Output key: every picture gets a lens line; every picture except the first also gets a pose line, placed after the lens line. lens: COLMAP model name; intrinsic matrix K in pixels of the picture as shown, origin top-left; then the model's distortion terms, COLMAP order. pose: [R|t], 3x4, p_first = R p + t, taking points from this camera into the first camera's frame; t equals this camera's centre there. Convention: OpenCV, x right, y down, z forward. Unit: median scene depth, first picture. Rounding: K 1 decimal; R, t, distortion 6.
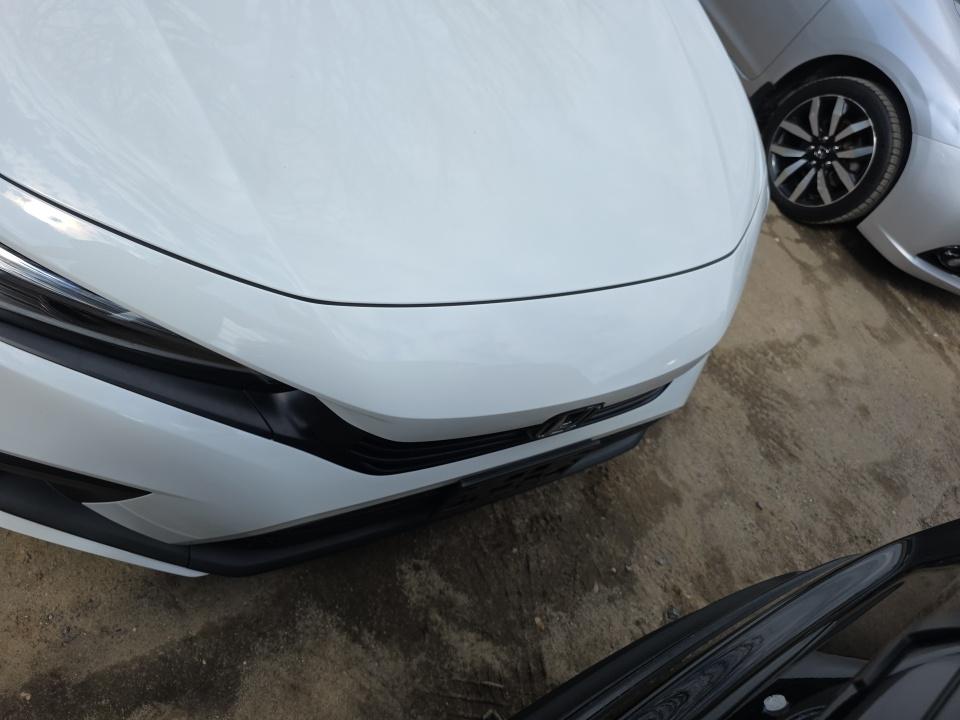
lens RADIAL K [[650.4, 0, 479.0], [0, 650.4, 358.8], [0, 0, 1]] dist [0.008417, -0.008775]
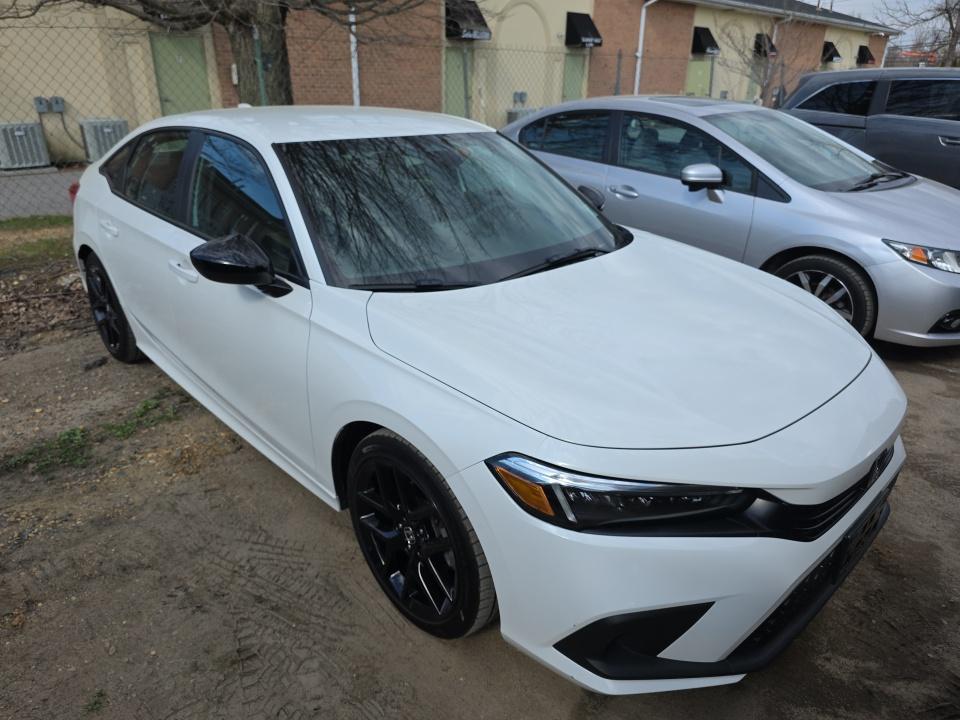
lens RADIAL K [[650.4, 0, 481.3], [0, 650.4, 359.0], [0, 0, 1]] dist [0.008417, -0.008775]
pose [[0.885374, -0.453387, 0.102729, -0.377686], [0.449598, 0.778907, -0.437225, 0.070249], [0.118216, 0.433294, 0.893466, -0.348986]]
